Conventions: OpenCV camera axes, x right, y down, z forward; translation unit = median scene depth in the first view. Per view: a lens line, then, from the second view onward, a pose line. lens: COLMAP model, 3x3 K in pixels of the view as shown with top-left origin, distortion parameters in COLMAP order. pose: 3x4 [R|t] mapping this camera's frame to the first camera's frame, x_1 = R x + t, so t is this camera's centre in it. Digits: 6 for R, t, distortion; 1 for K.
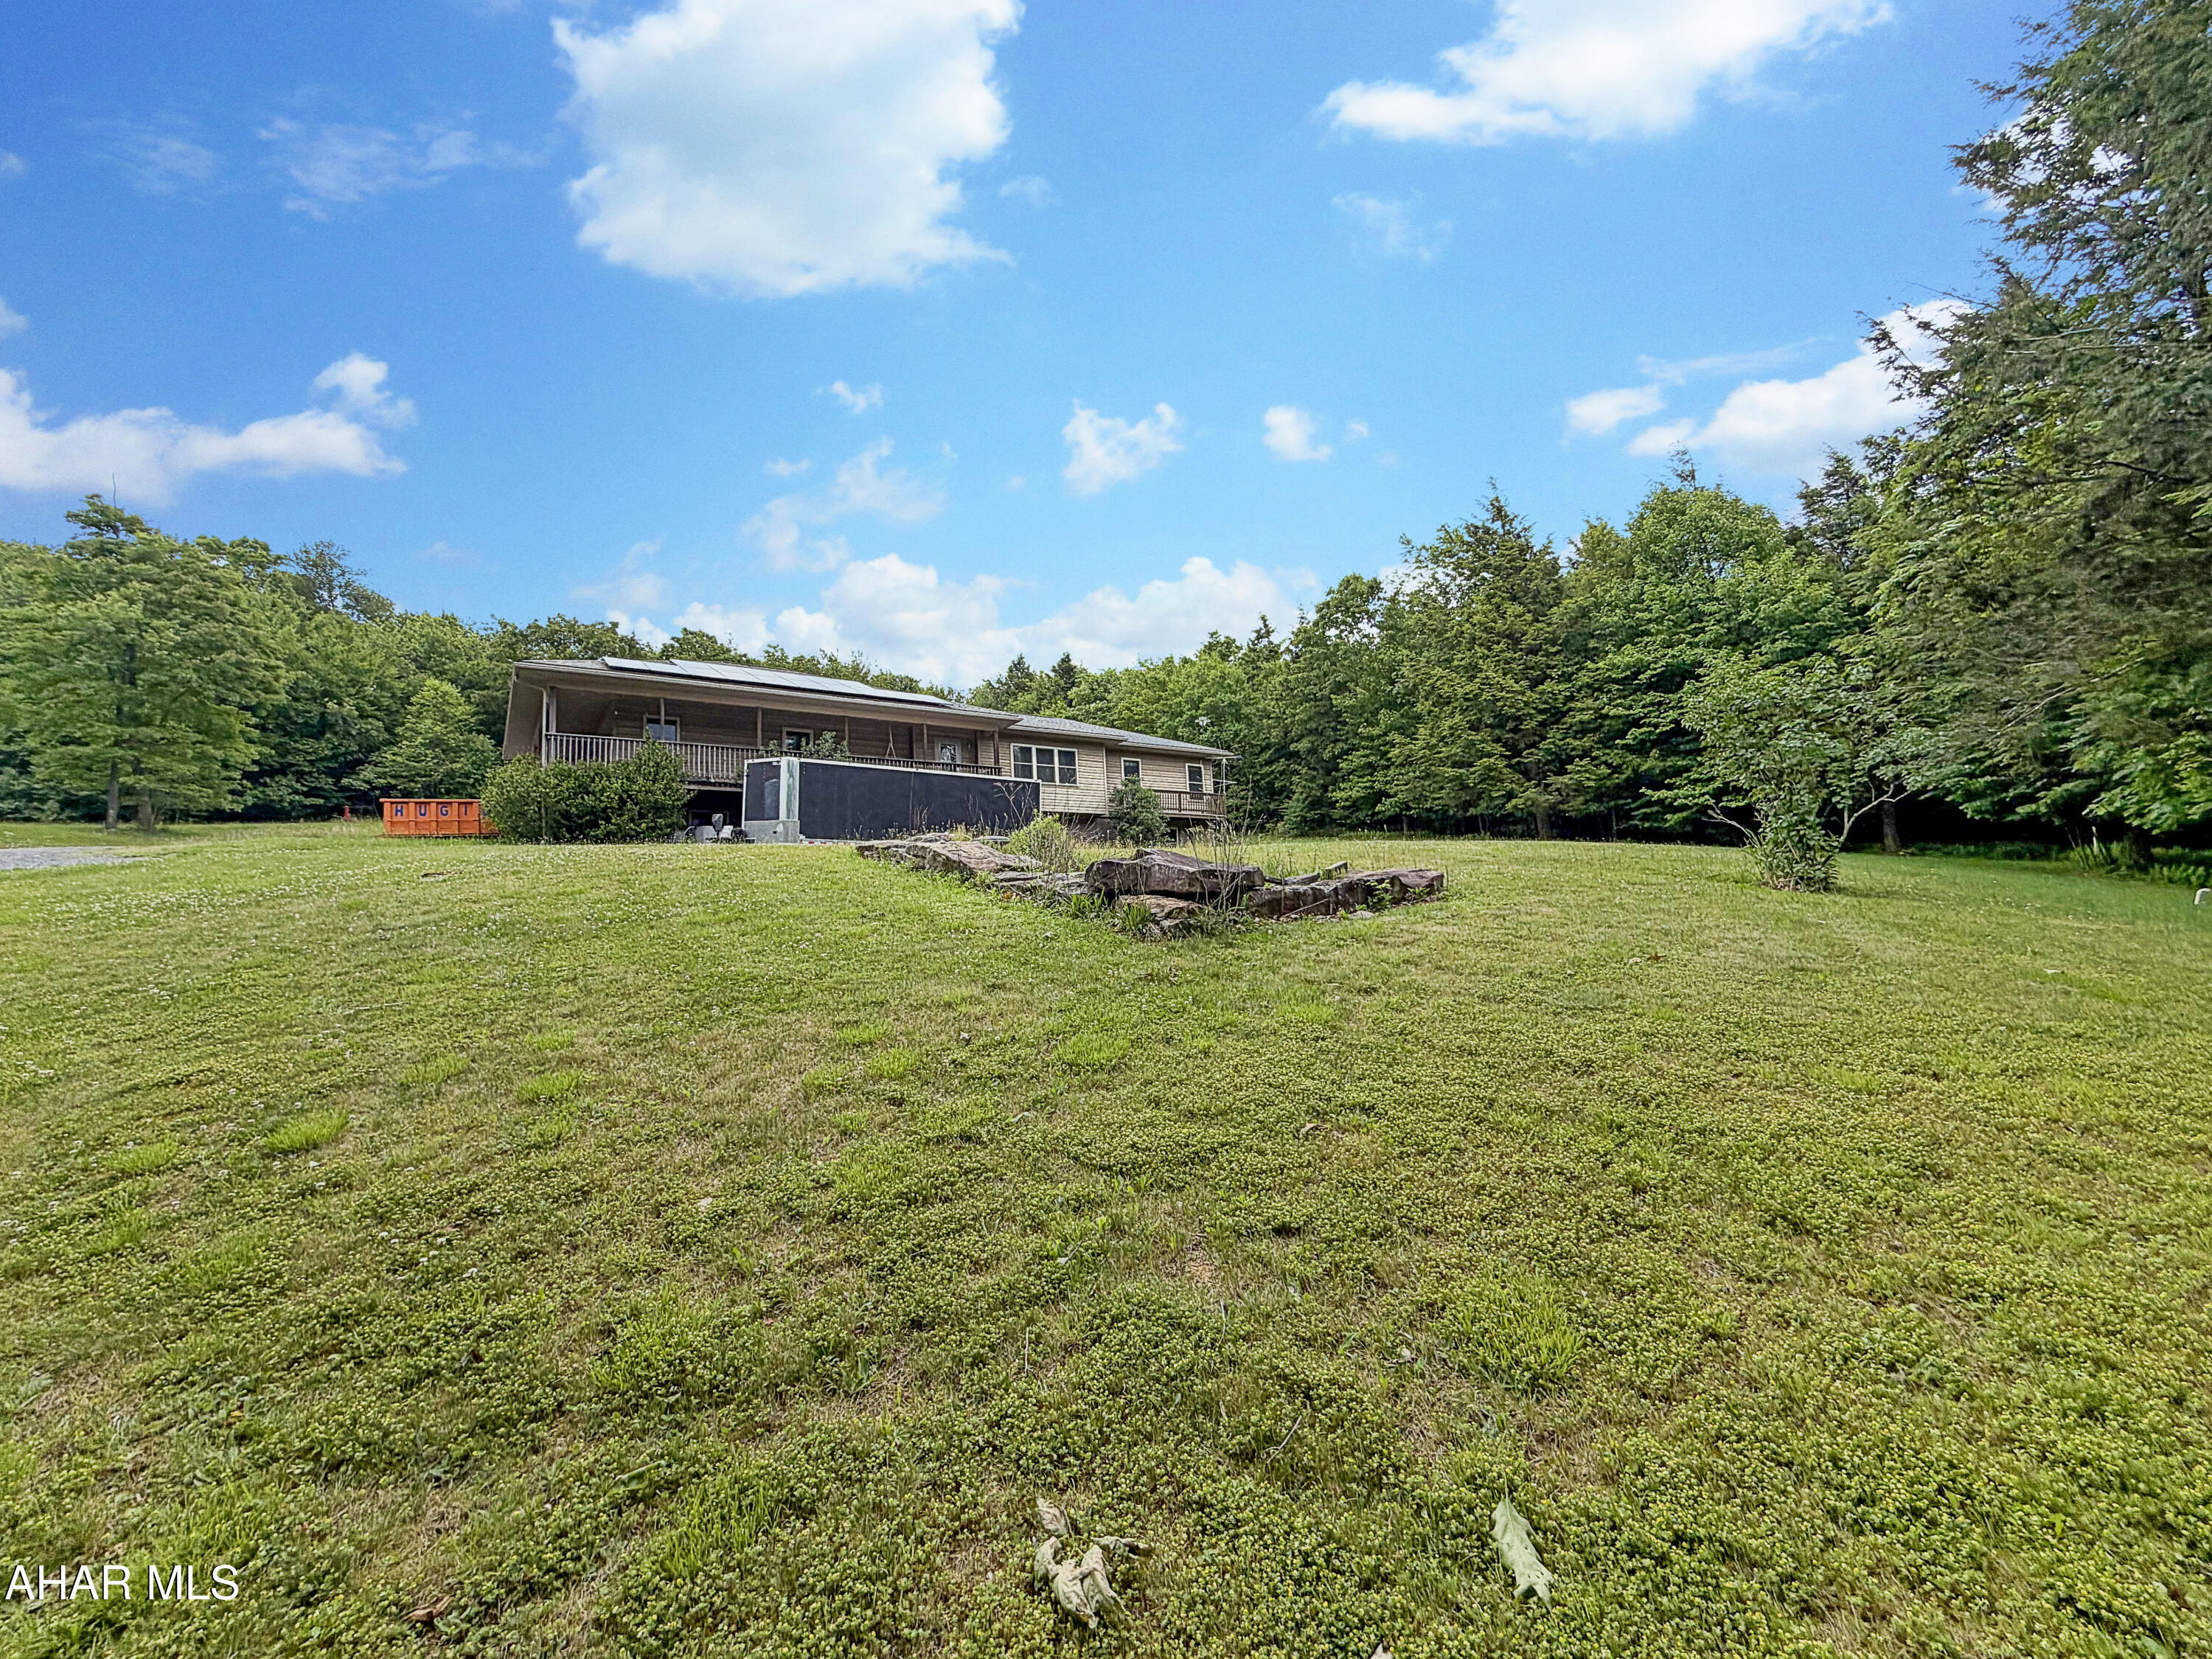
lens RADIAL K [[895.0, 0, 1101.6], [0, 895.0, 795.9], [0, 0, 1]] dist [0.001061, -0.000166]
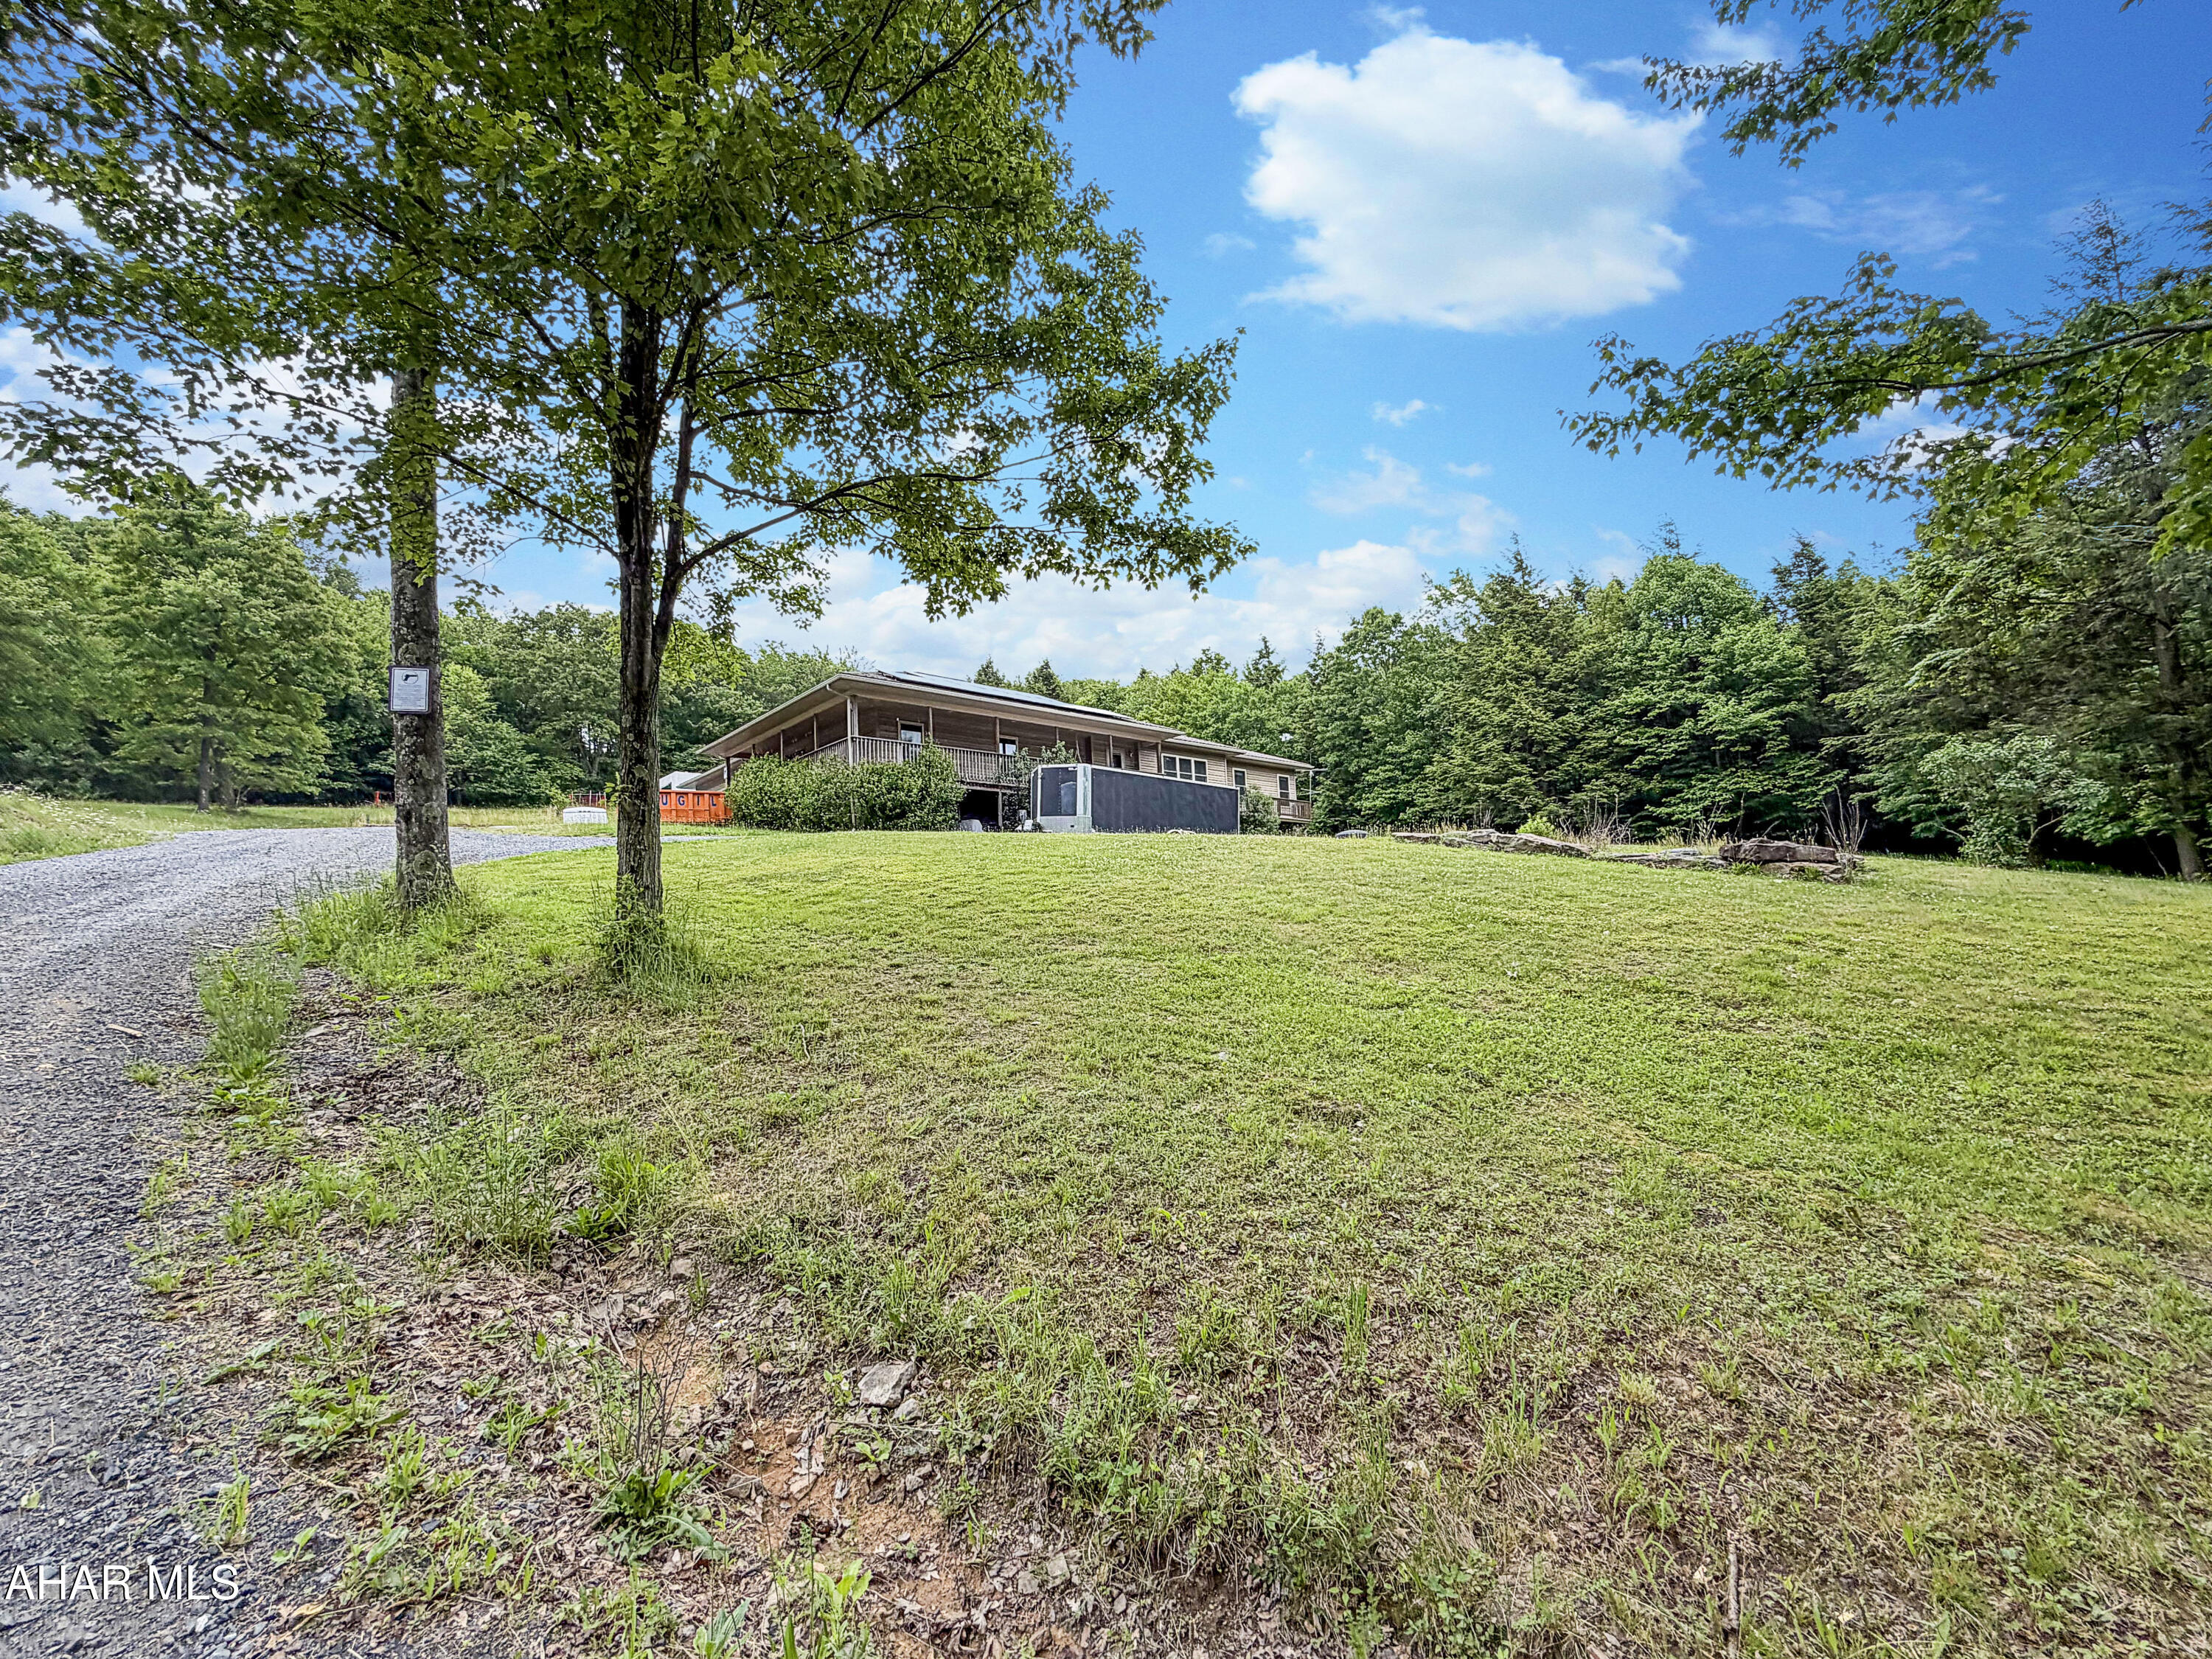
lens RADIAL K [[887.4, 0, 1106.0], [0, 887.4, 829.5], [0, 0, 1]] dist [-0.001282, 0.000217]
pose [[0.991963, 0.020018, 0.124937, -0.270071], [-0.024341, 0.999153, 0.033172, 0.002478], [-0.124167, -0.035947, 0.991610, -0.108030]]
